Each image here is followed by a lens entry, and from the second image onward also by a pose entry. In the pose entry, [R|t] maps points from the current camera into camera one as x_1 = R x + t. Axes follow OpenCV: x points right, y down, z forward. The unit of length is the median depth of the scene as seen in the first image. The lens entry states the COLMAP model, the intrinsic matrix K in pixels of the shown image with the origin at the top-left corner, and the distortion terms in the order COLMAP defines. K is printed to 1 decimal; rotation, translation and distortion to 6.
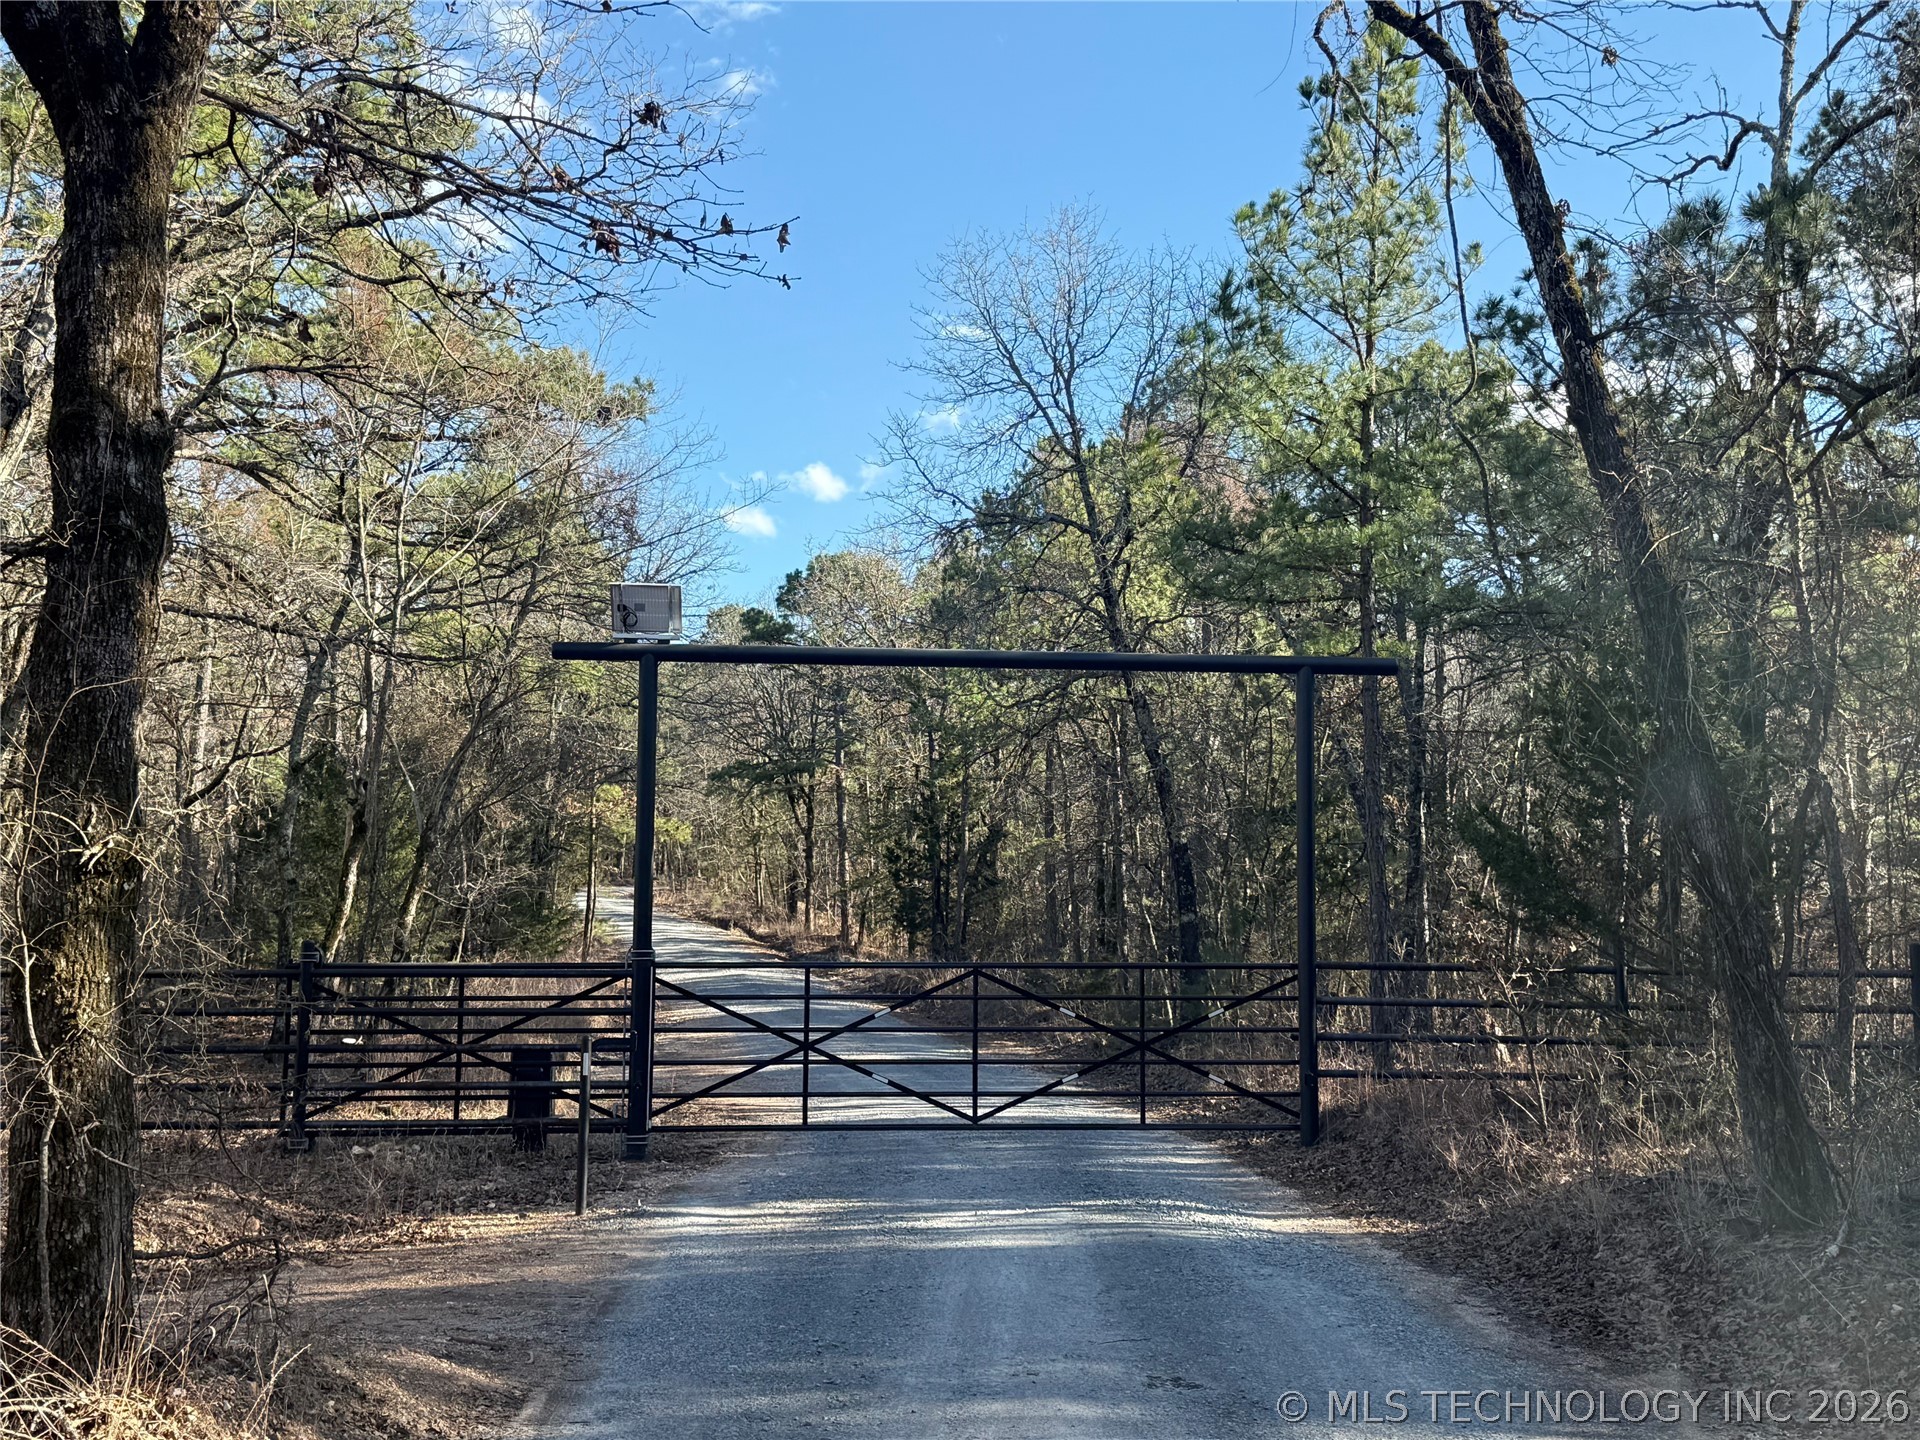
lens RADIAL K [[2229.8, 0, 955.9], [0, 2229.8, 716.5], [0, 0, 1]] dist [0.036152, 0.000000]
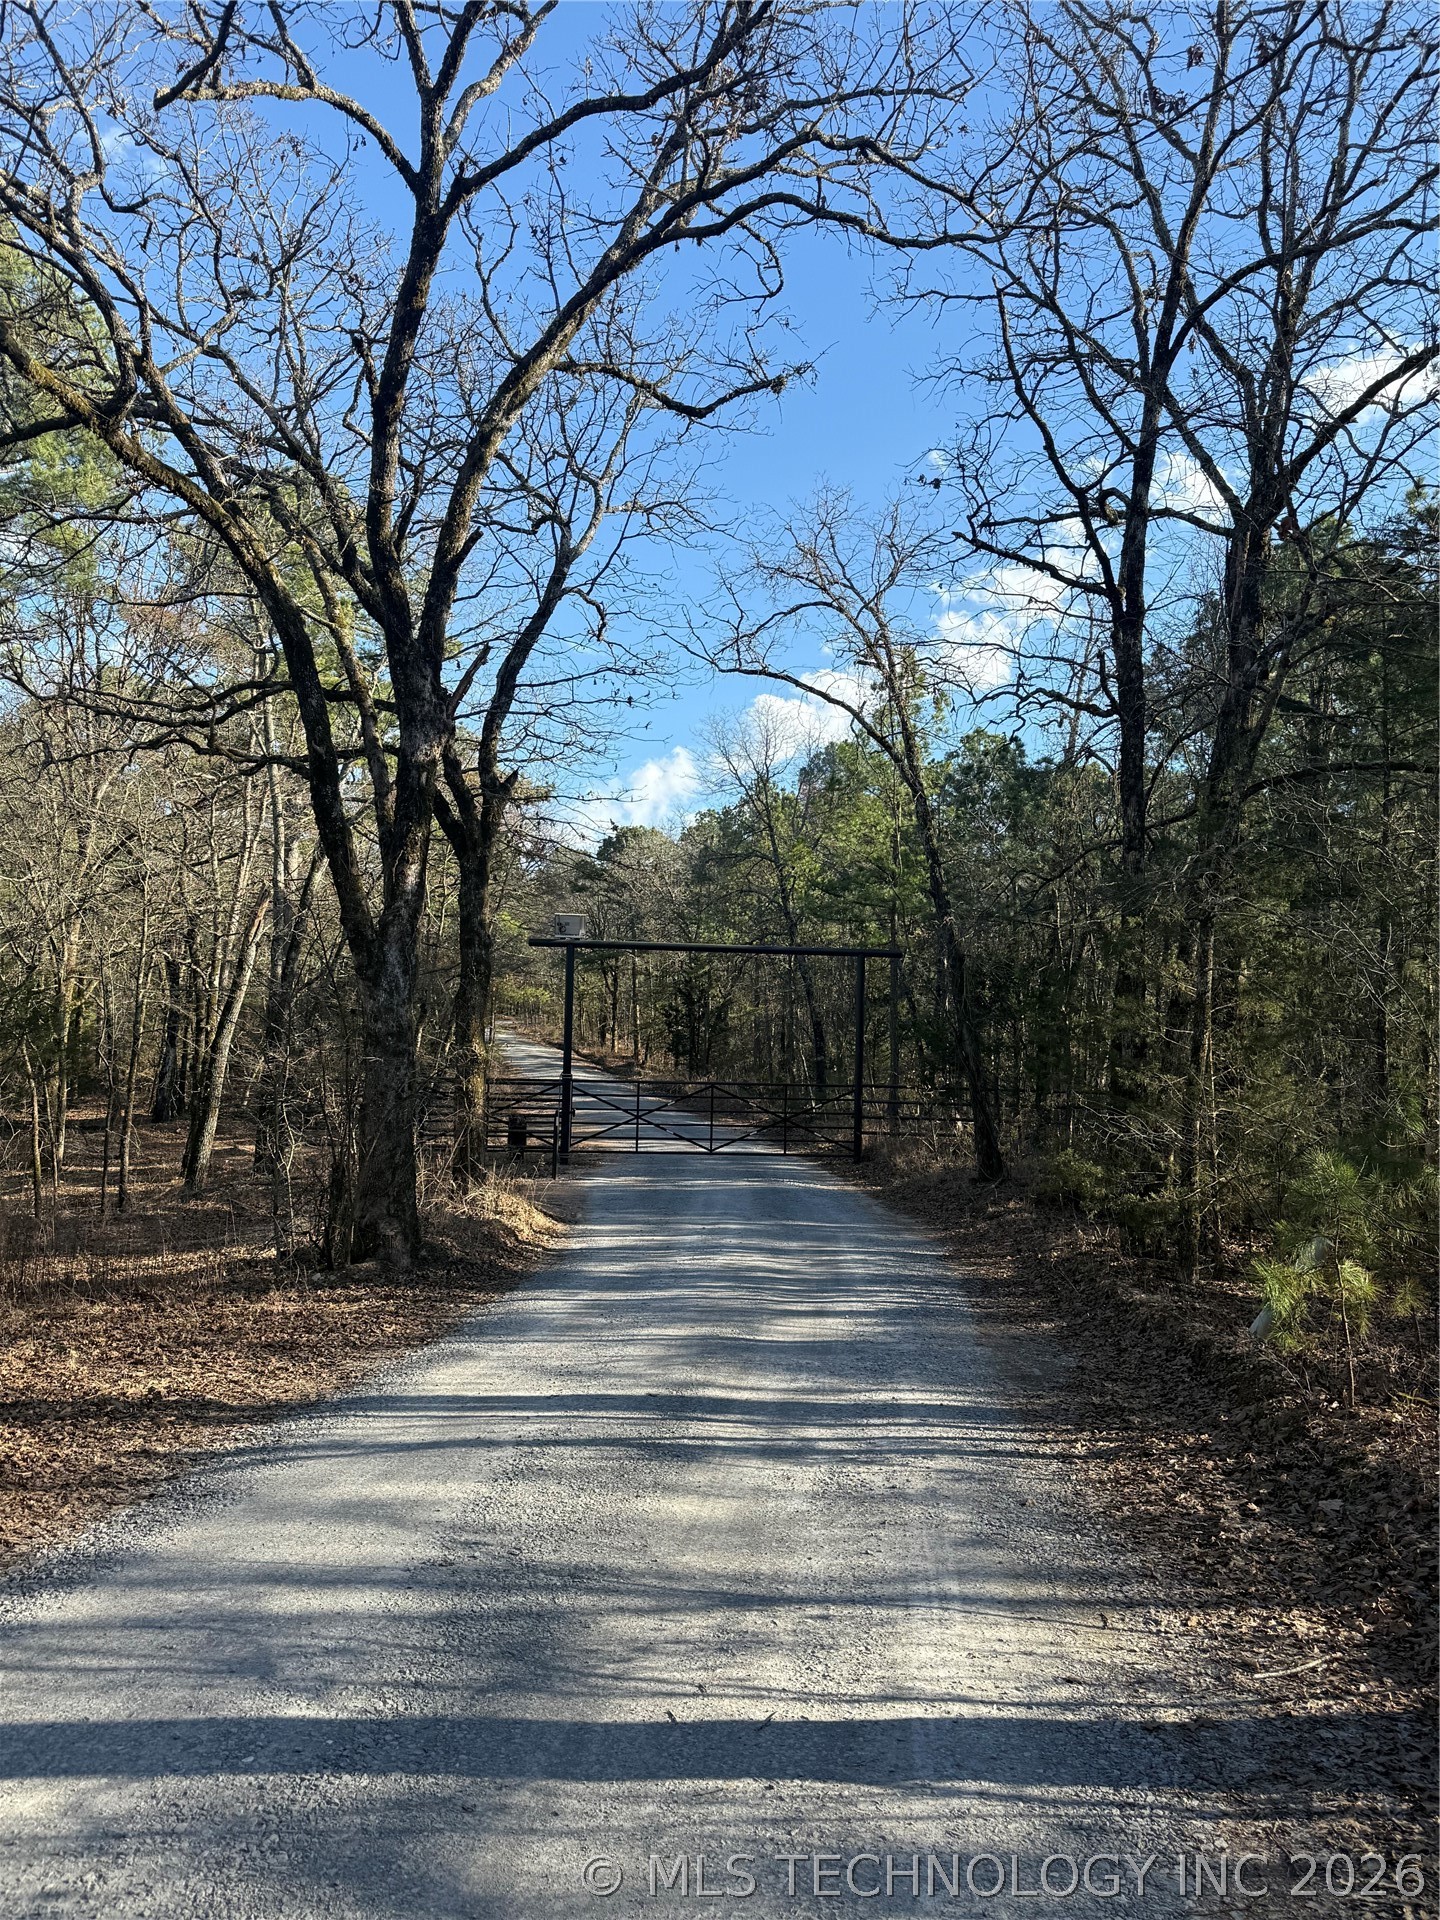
lens RADIAL K [[1513.2, 0, 724.1], [0, 1513.2, 962.9], [0, 0, 1]] dist [-0.003852, -0.000089]
pose [[0.999758, 0.016565, 0.014493, -0.002536], [-0.017137, 0.999041, 0.040294, -0.051003], [-0.013811, -0.040533, 0.999083, -0.374664]]
